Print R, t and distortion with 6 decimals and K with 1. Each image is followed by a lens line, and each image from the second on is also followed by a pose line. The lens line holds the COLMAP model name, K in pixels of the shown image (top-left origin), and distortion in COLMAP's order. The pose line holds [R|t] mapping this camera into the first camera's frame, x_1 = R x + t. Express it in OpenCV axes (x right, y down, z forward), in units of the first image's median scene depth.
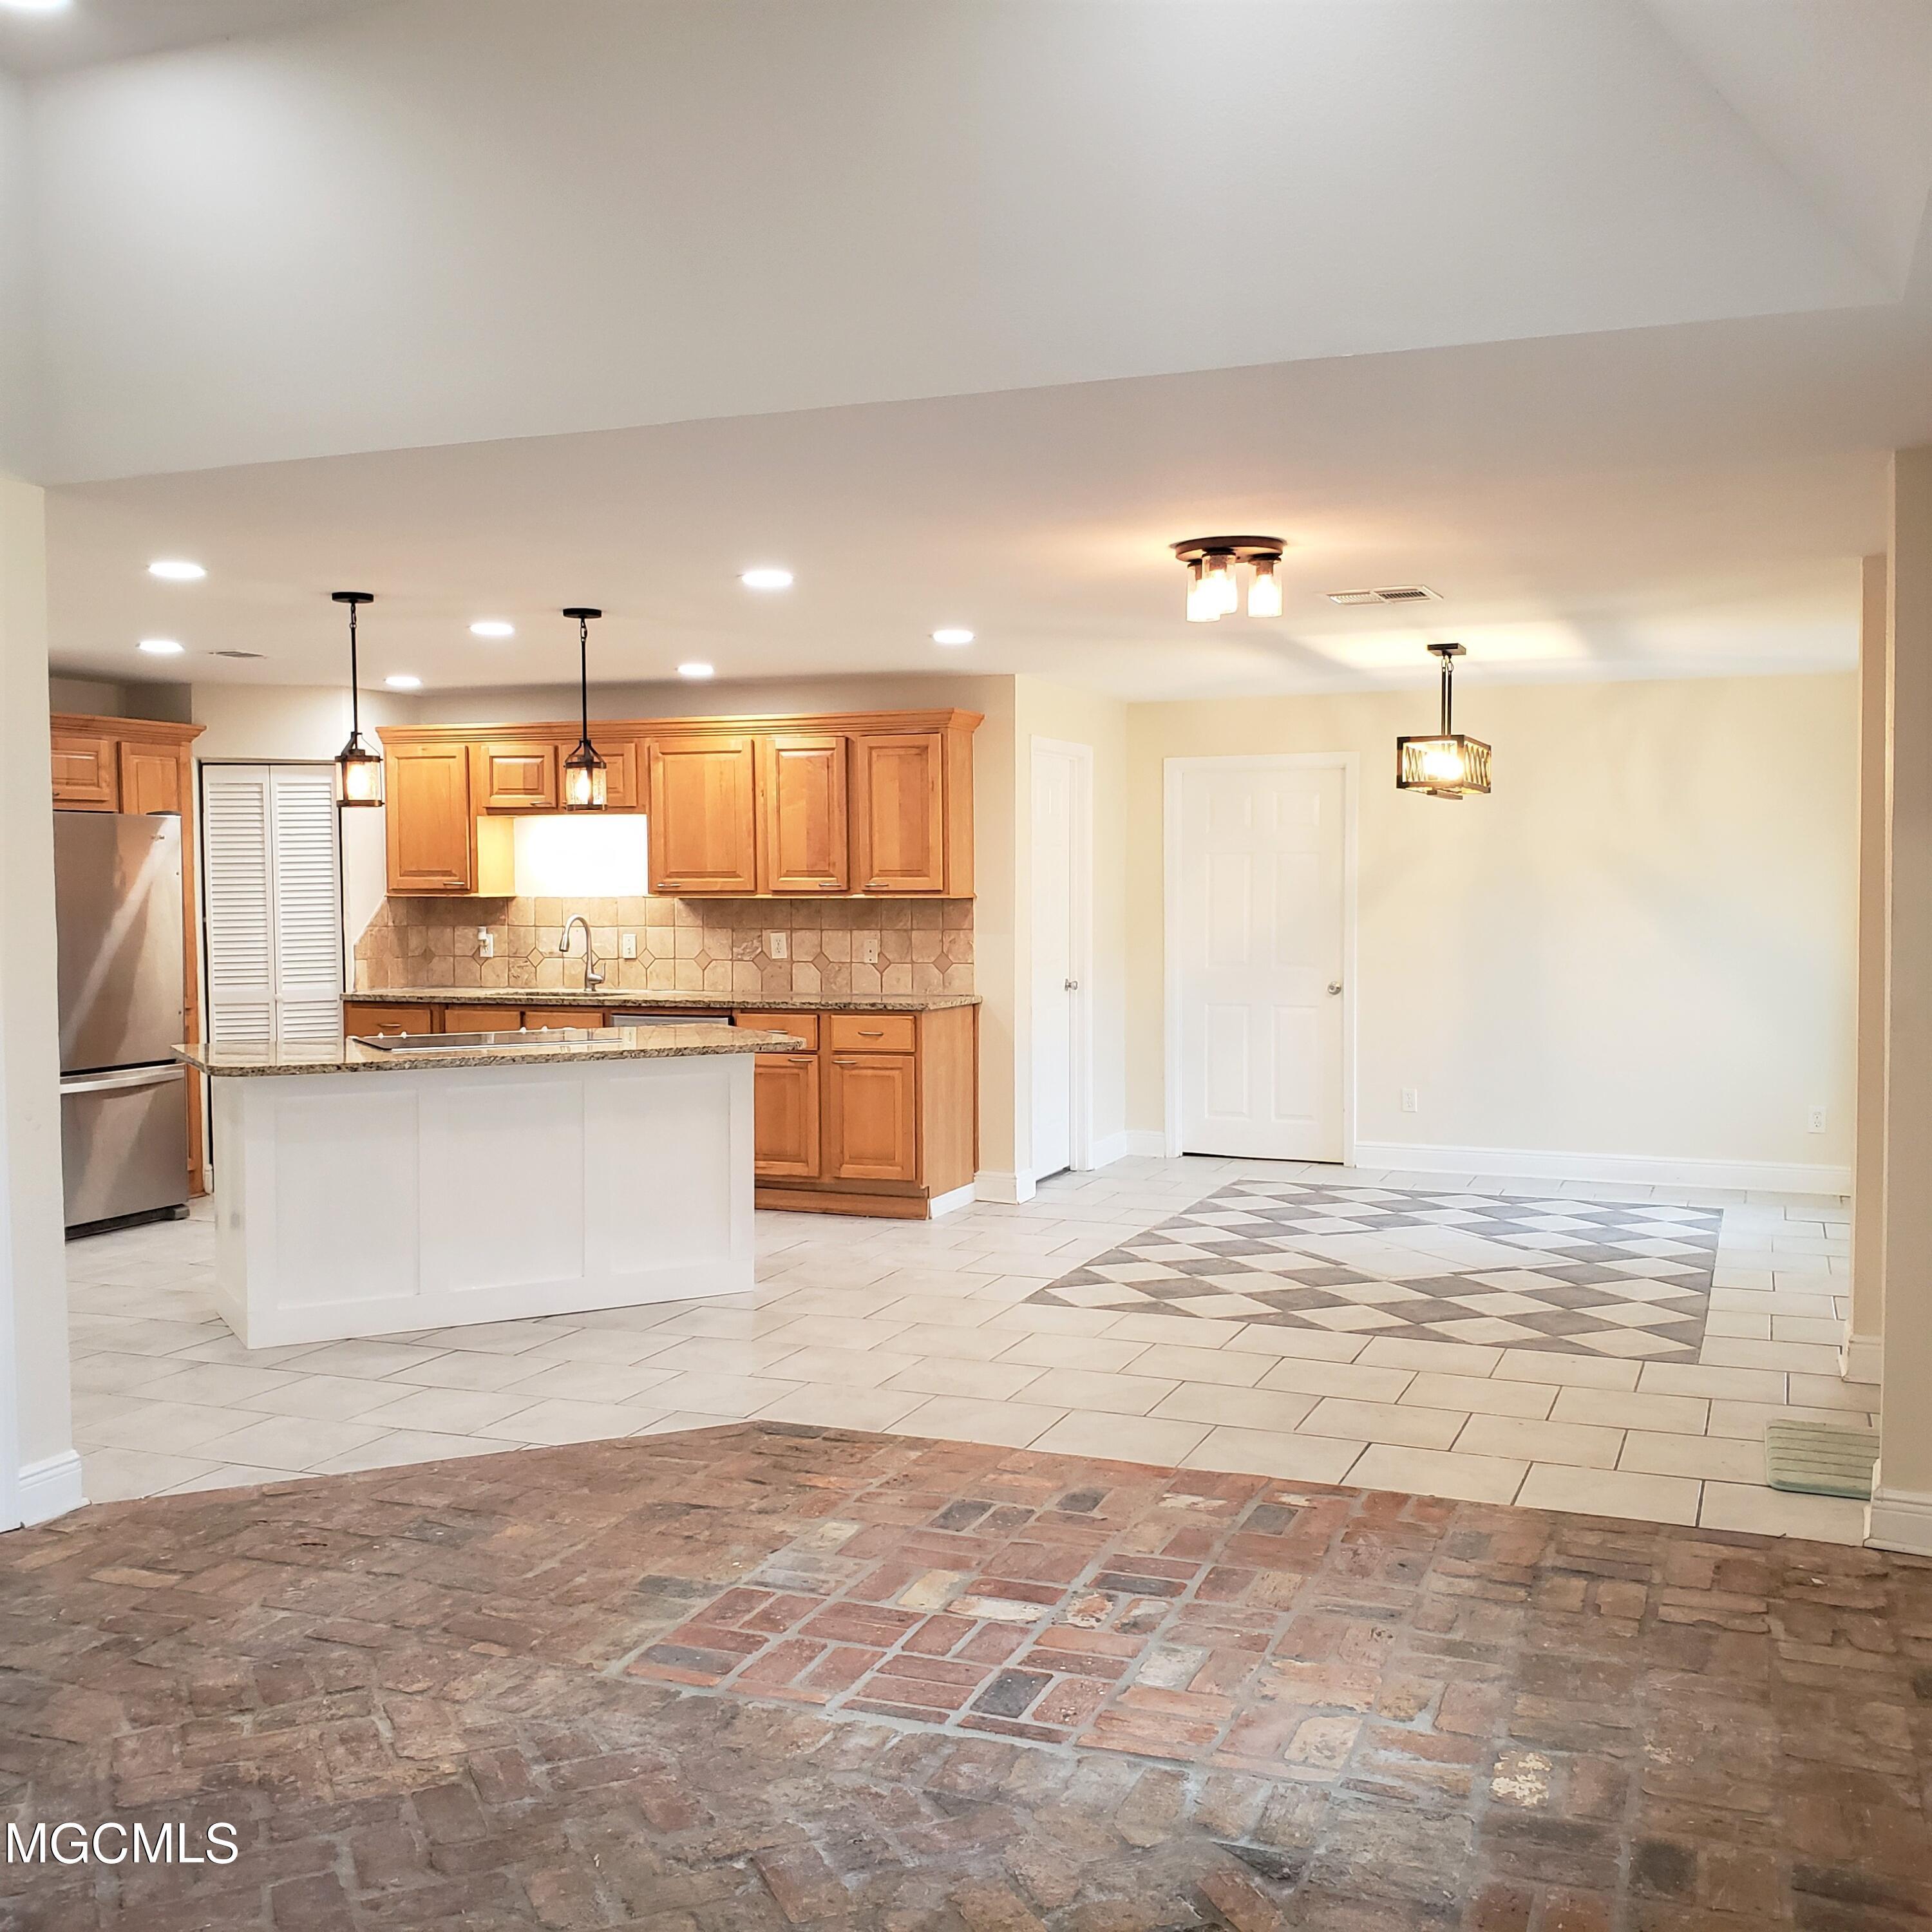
lens RADIAL K [[2010.2, 0, 966.0], [0, 2010.2, 966.0], [0, 0, 1]] dist [-0.000507, -0.672993]
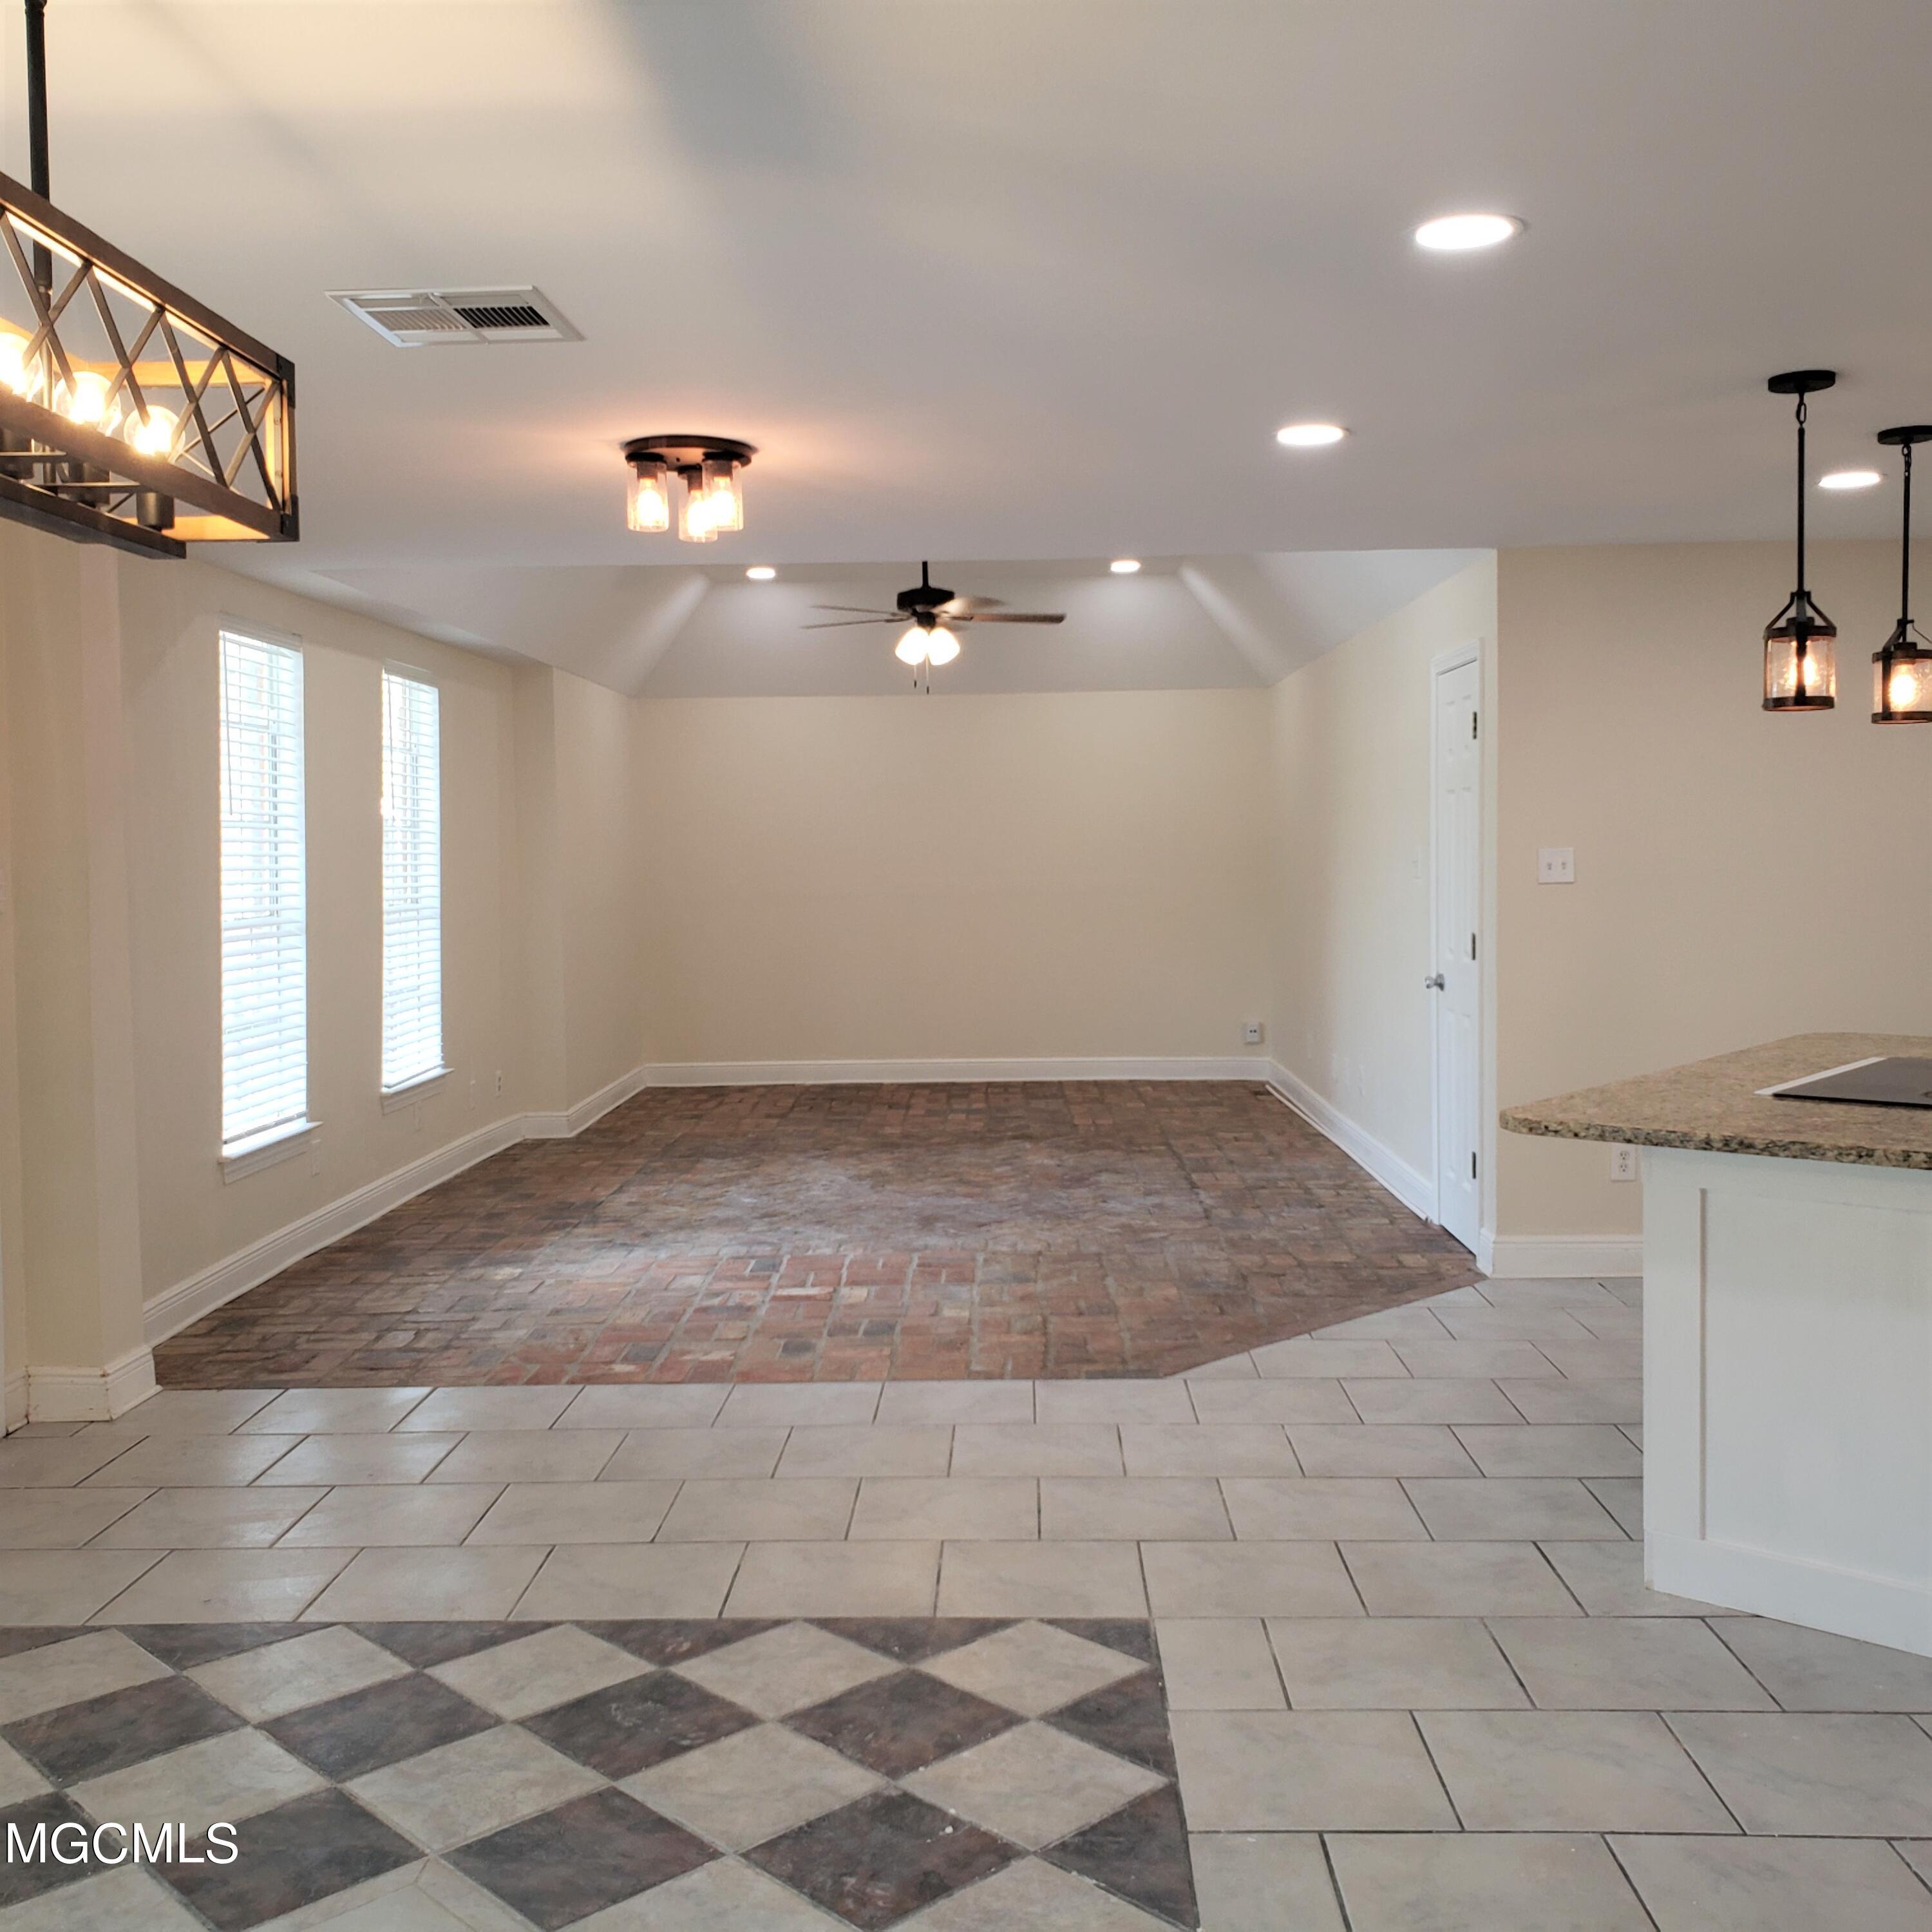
lens RADIAL K [[2010.2, 0, 966.0], [0, 2010.2, 966.0], [0, 0, 1]] dist [-0.000507, -0.672993]
pose [[-0.941238, 0.049276, -0.334131, 0.348449], [0.012118, 0.993590, 0.112394, -0.098608], [0.337528, 0.101740, -0.935801, 2.092638]]
